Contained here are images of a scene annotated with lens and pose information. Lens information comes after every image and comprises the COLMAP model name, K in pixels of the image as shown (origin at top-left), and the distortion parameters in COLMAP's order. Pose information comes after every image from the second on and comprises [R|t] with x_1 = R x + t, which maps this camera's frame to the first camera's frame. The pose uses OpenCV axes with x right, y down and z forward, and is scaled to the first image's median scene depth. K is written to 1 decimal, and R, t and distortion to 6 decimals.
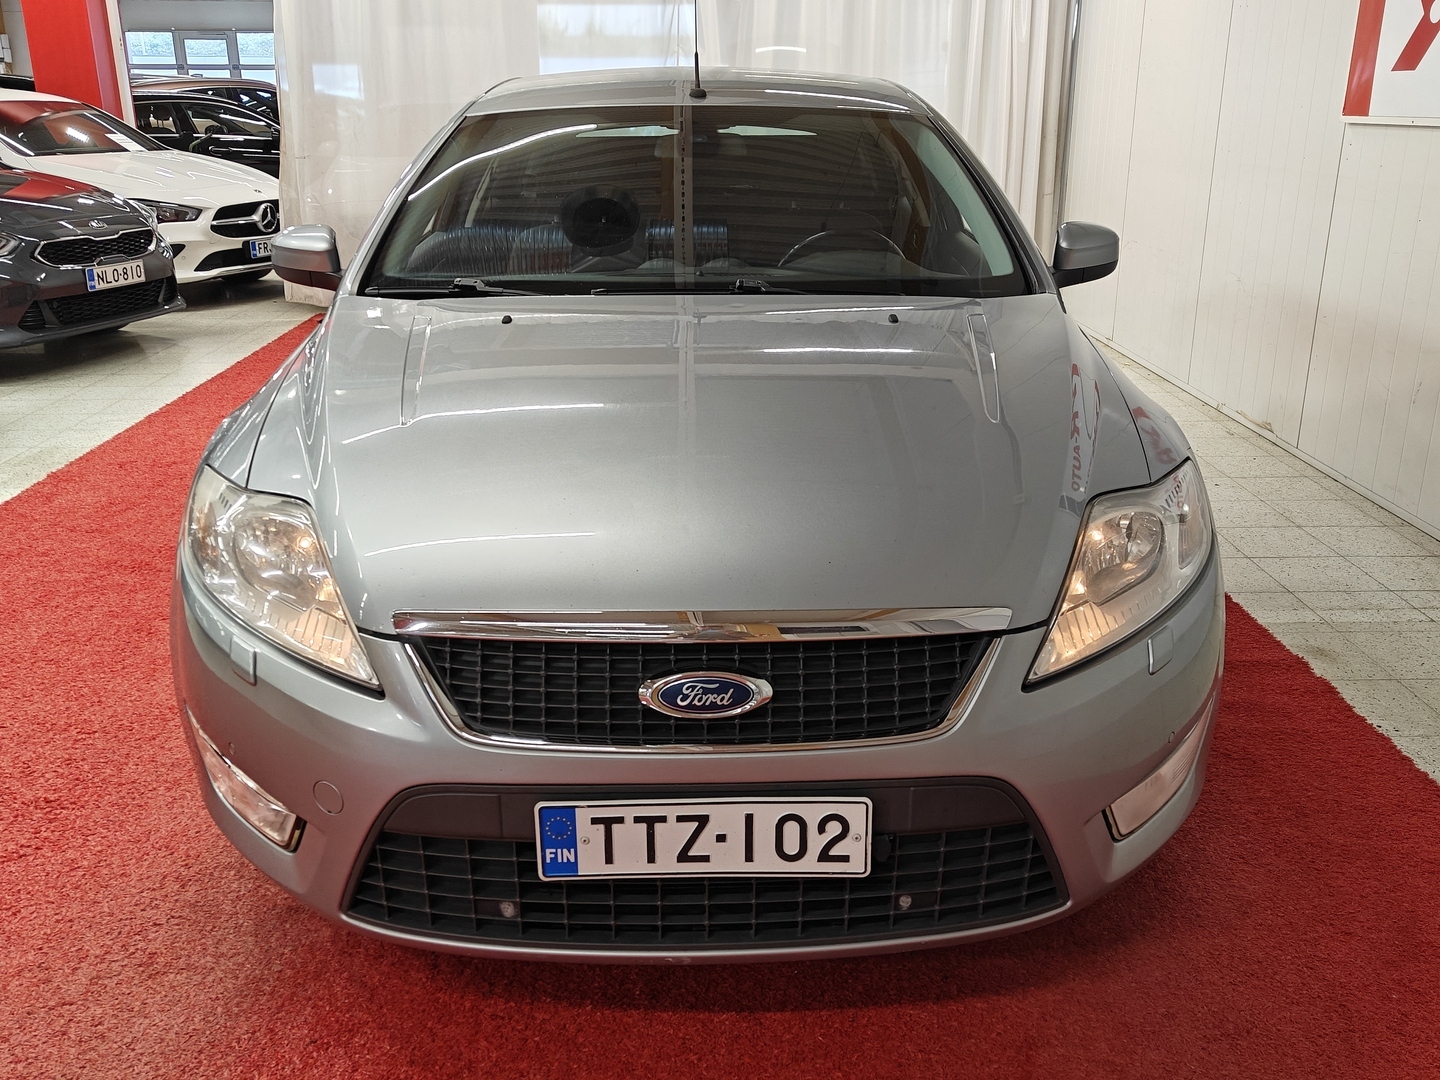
lens RADIAL K [[1299.8, 0, 714.1], [0, 1299.8, 543.7], [0, 0, 1]] dist [0.015561, -0.011630]
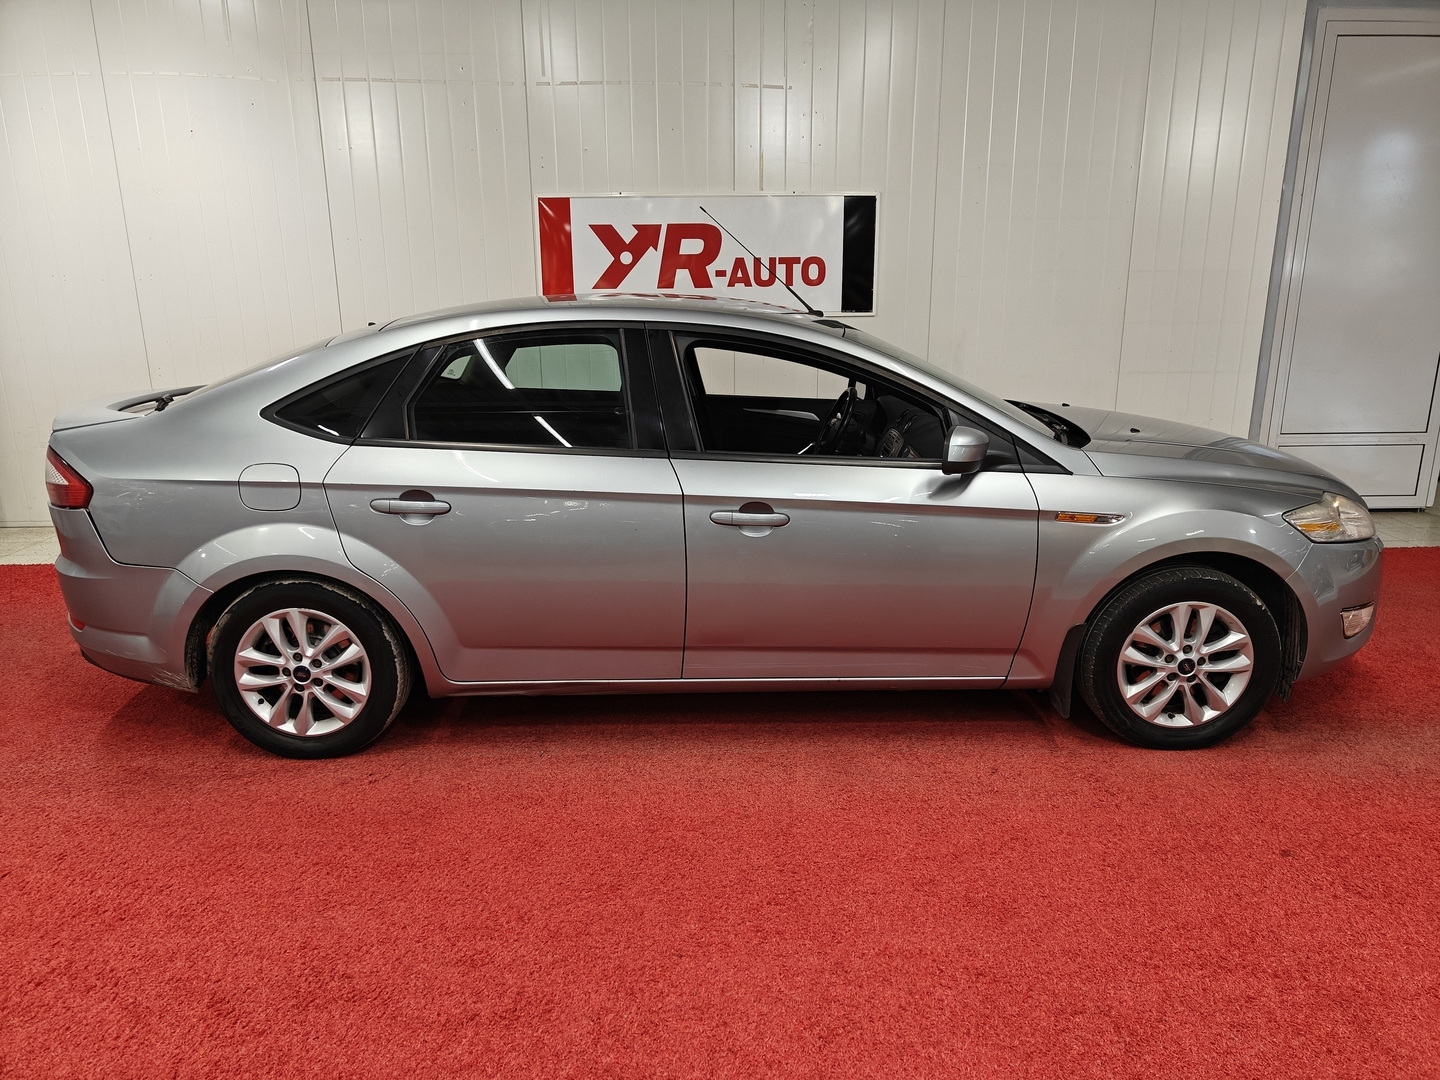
lens RADIAL K [[1011.2, 0, 721.7], [0, 1011.2, 544.5], [0, 0, 1]] dist [0.044067, 0.000654]
pose [[0.014643, -0.258461, 0.965911, -2.370827], [0.330895, 0.912837, 0.239243, -0.835375], [-0.943554, 0.316112, 0.098890, 2.128305]]
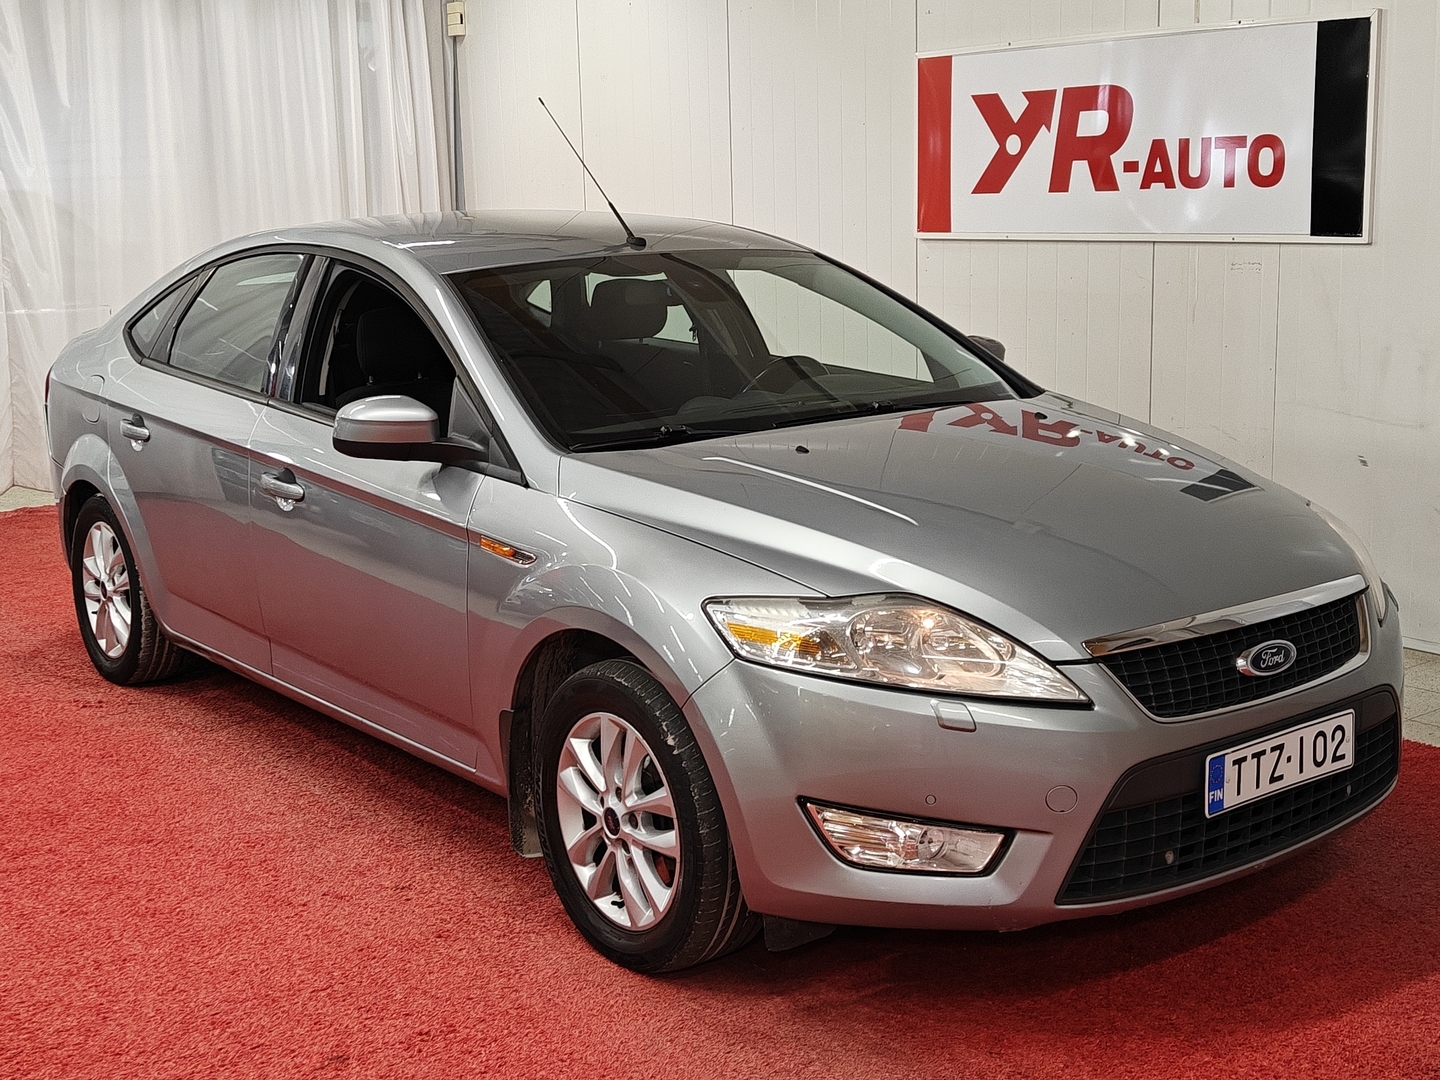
lens RADIAL K [[1855.4, 0, 720.8], [0, 1855.4, 538.3], [0, 0, 1]] dist [0.002947, 0.000000]
pose [[0.808801, -0.132968, 0.572854, -1.621457], [0.215255, 0.973441, -0.077964, 0.016726], [-0.547272, 0.186367, 0.815941, -0.356041]]
